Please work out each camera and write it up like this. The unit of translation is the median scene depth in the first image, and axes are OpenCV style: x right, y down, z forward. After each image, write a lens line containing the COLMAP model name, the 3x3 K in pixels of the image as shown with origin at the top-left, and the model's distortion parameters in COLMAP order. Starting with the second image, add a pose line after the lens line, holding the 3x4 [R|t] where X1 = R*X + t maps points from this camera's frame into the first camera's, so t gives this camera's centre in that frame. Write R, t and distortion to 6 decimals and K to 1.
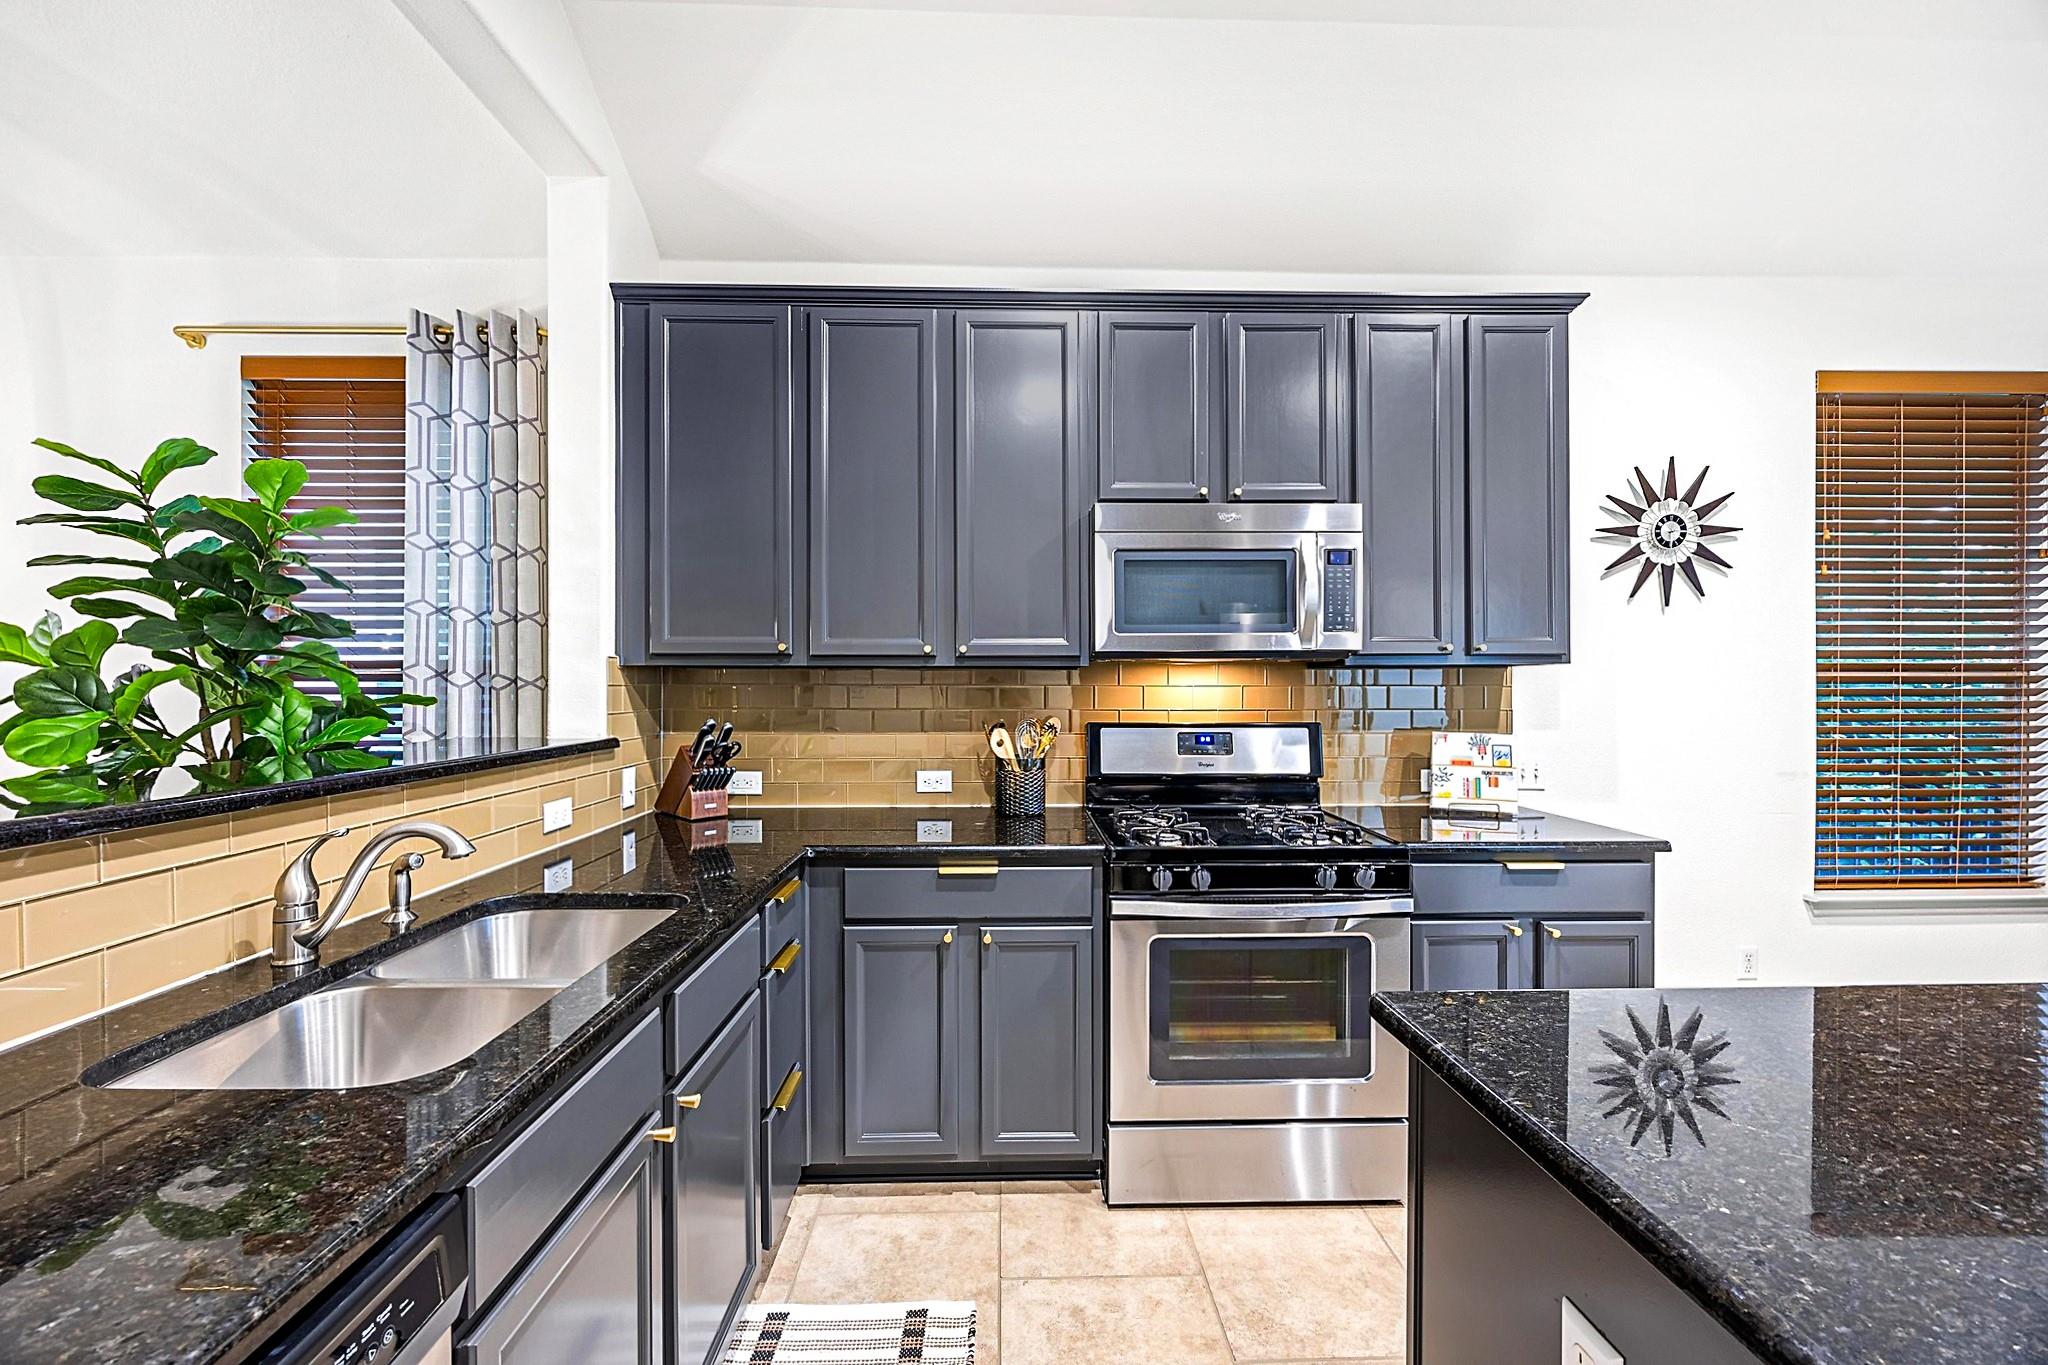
lens RADIAL K [[790.6, 0, 1024.7], [0, 790.6, 679.4], [0, 0, 1]] dist [-0.000125, 0.000379]
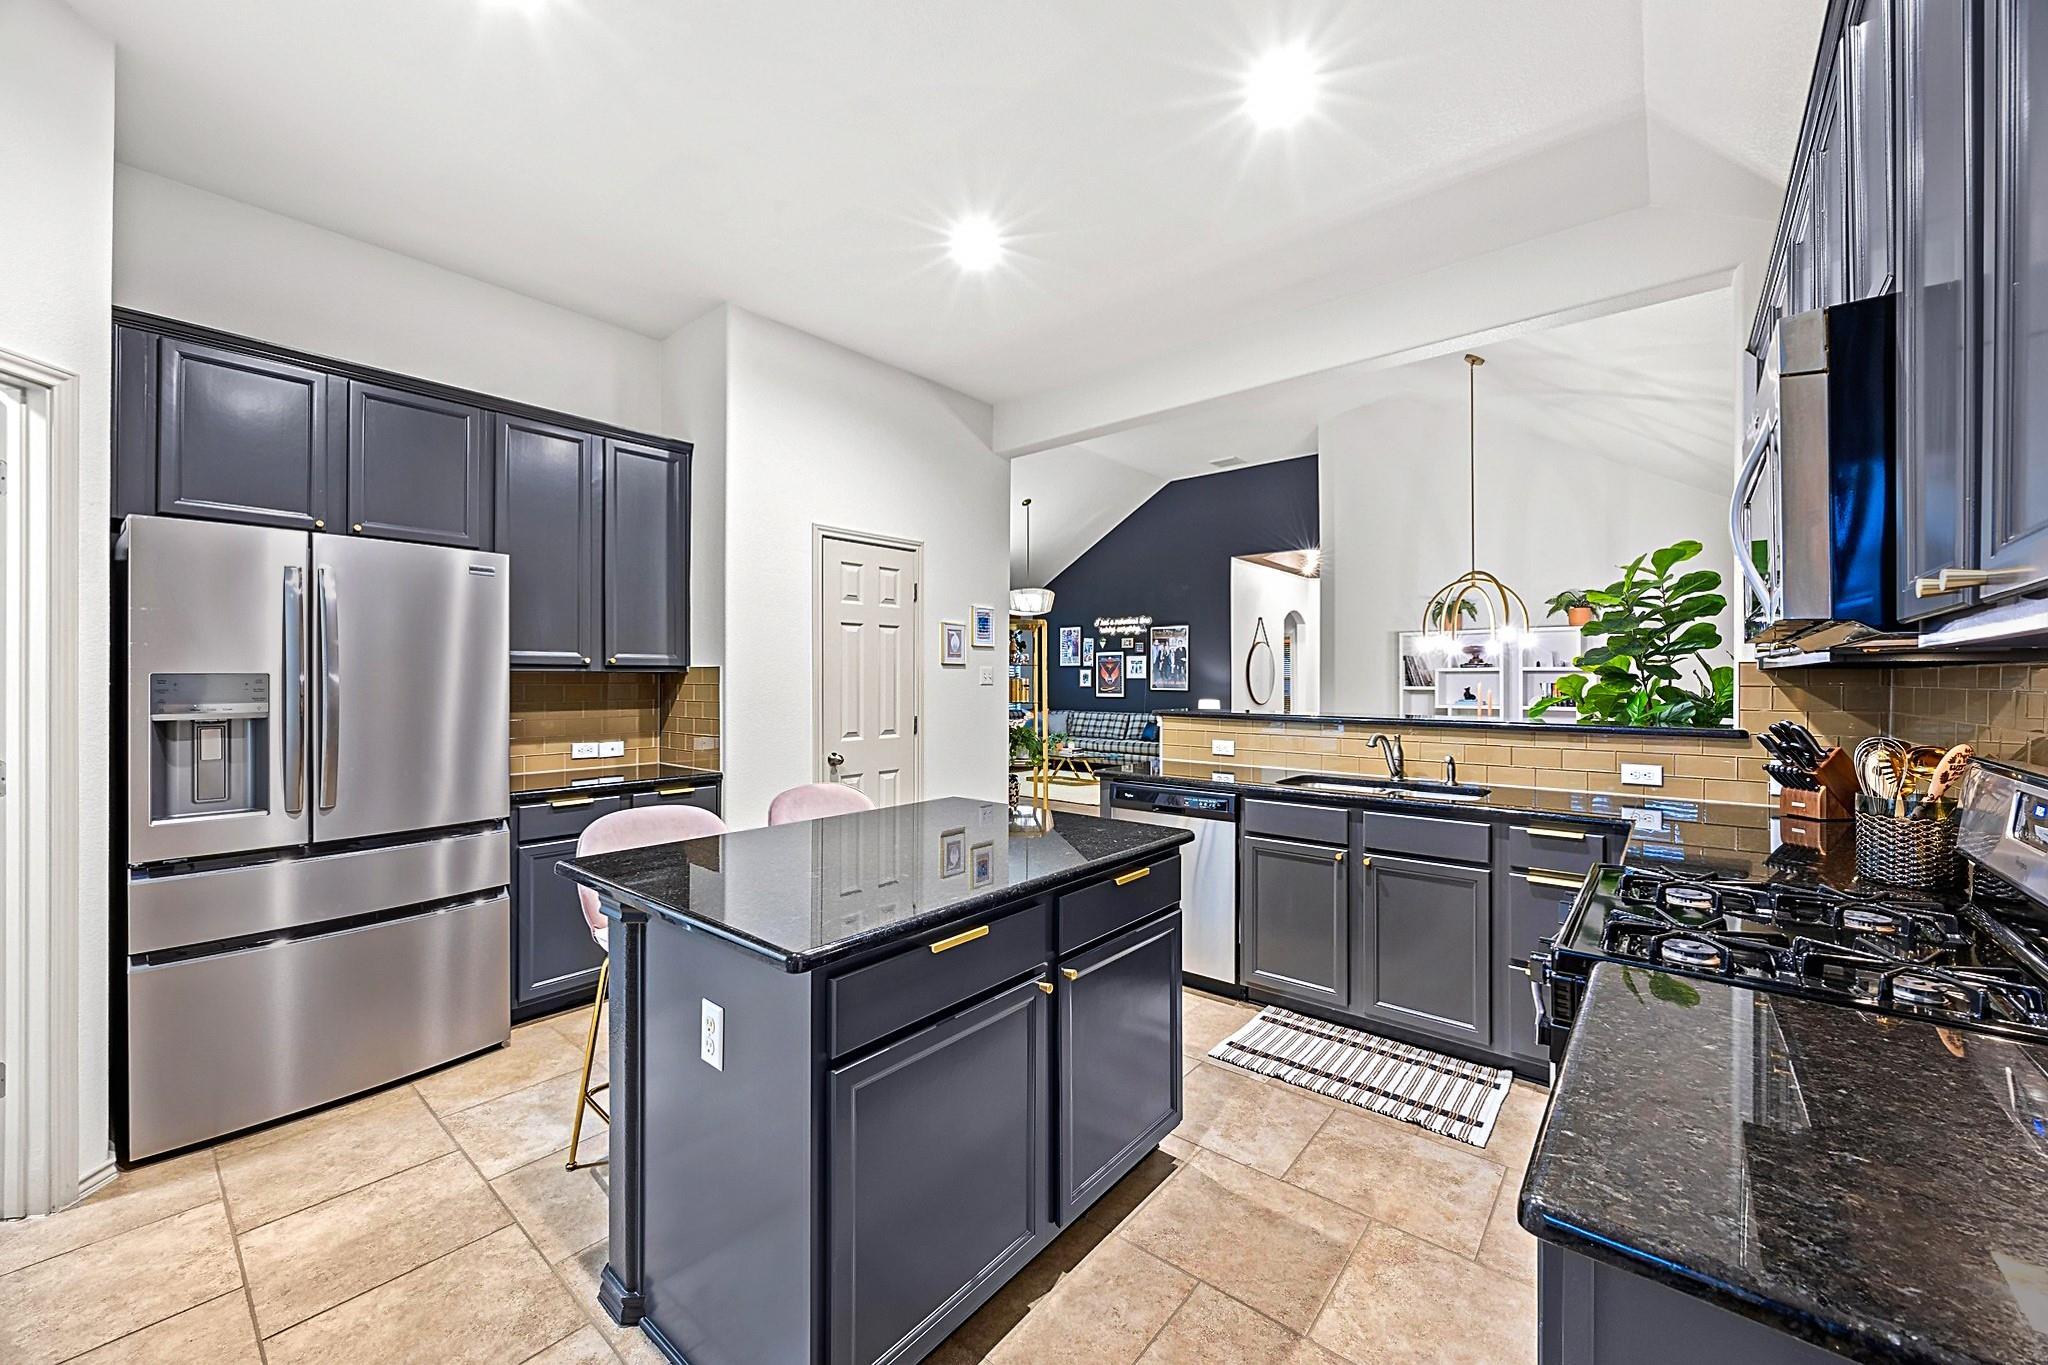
lens RADIAL K [[790.6, 0, 1024.7], [0, 790.6, 679.4], [0, 0, 1]] dist [-0.000125, 0.000379]
pose [[-0.657759, -0.001286, -0.753227, 1.005138], [0.000483, 0.999998, -0.002128, -0.000368], [0.753228, -0.001763, -0.657757, 0.894647]]
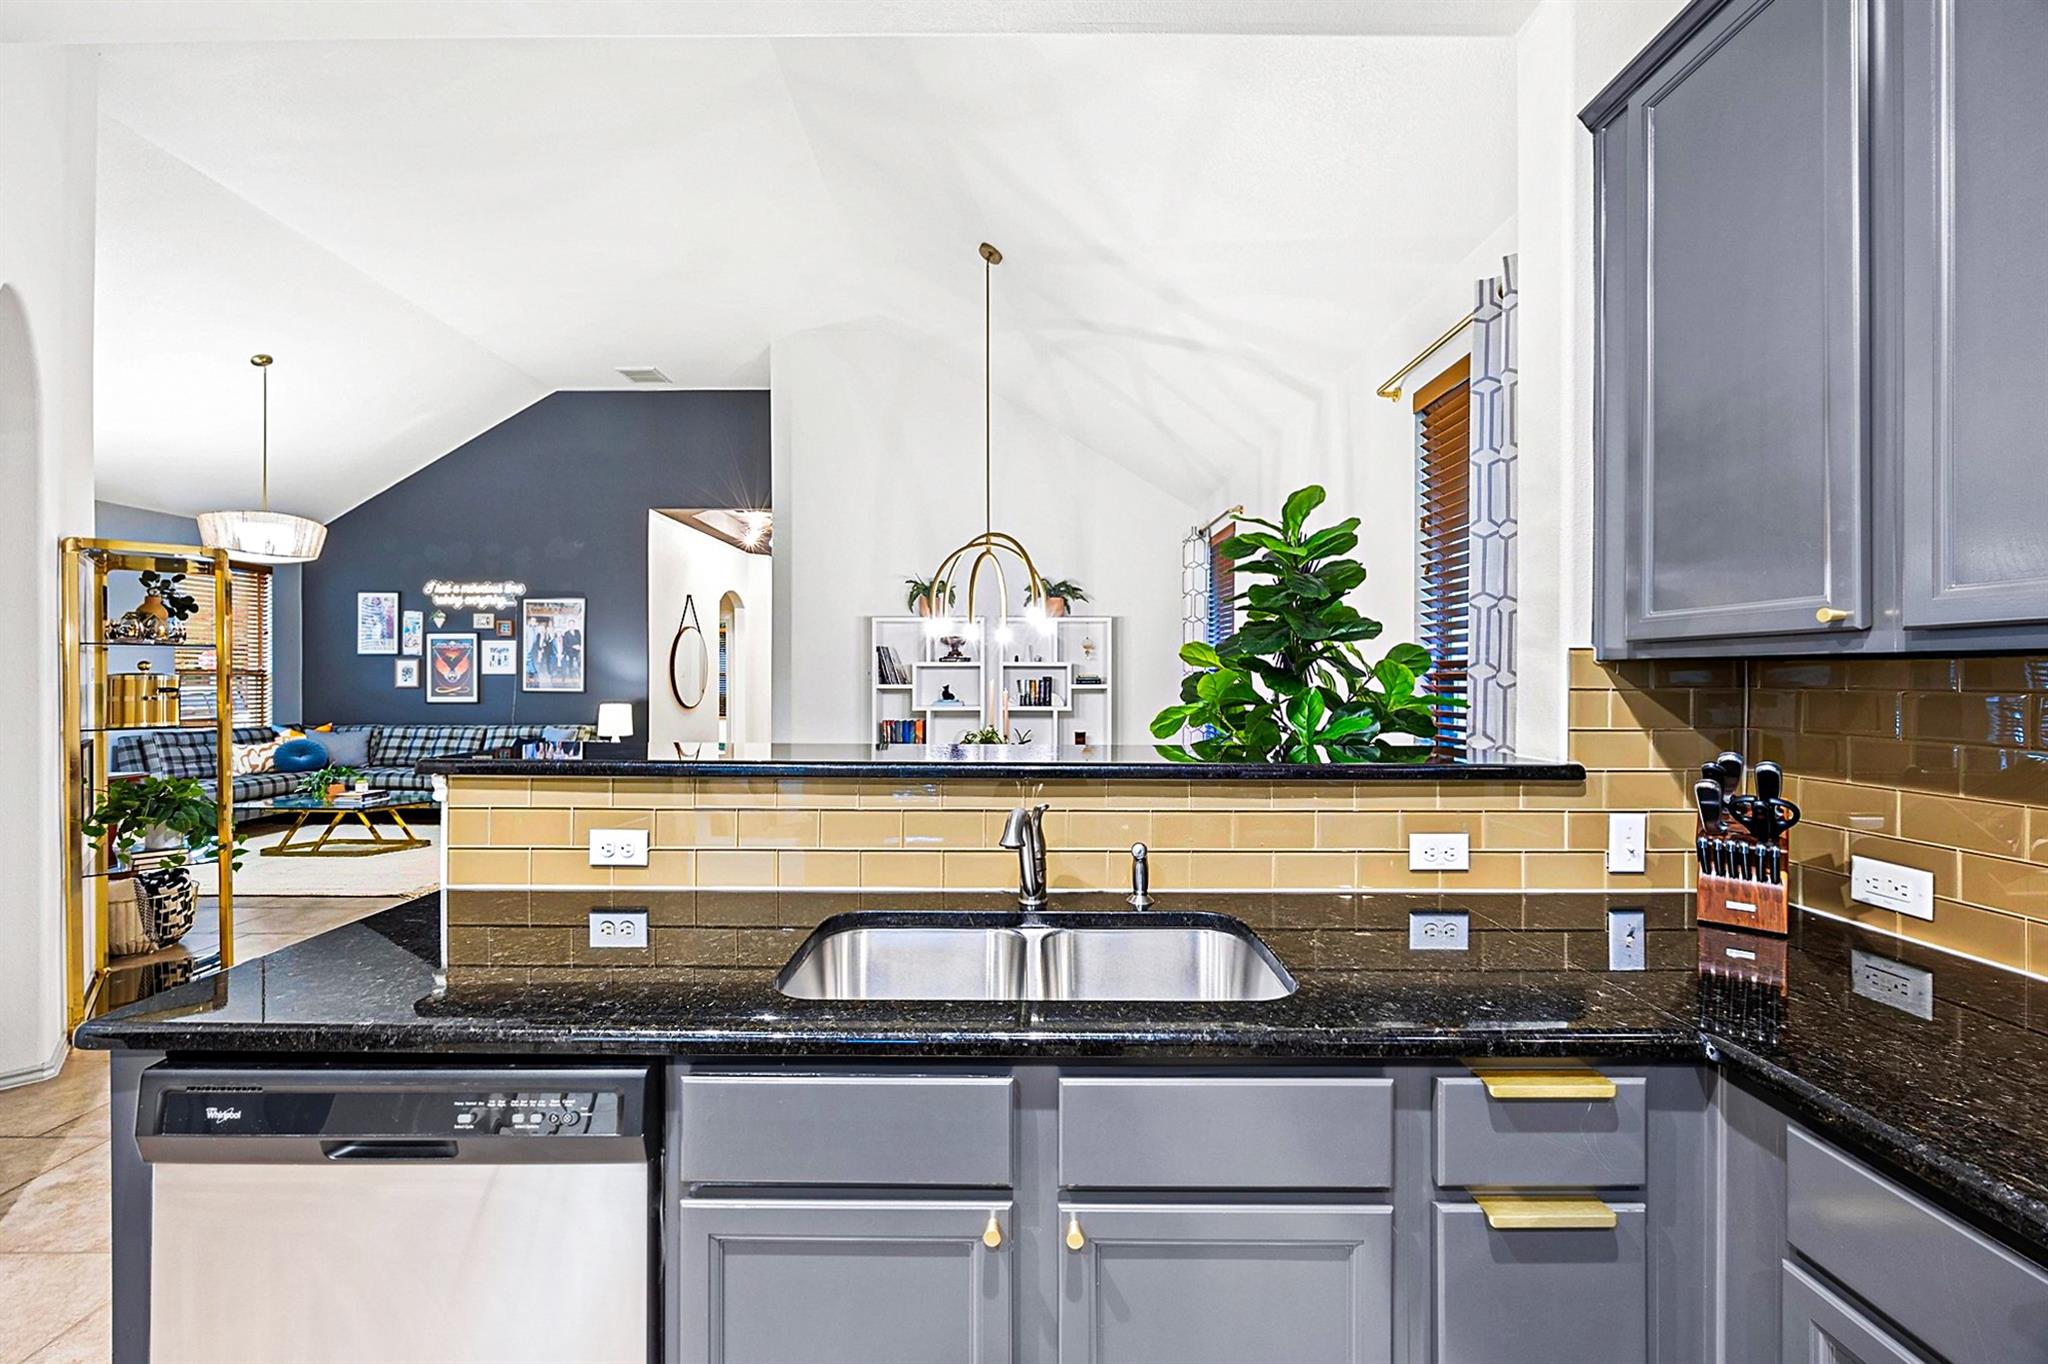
lens RADIAL K [[790.6, 0, 1024.7], [0, 790.6, 678.9], [0, 0, 1]] dist [-0.000125, 0.000379]
pose [[-0.021917, 0.003307, -0.999754, 0.168207], [0.001002, 0.999994, 0.003286, -0.004065], [0.999759, -0.000930, -0.021920, 0.488821]]
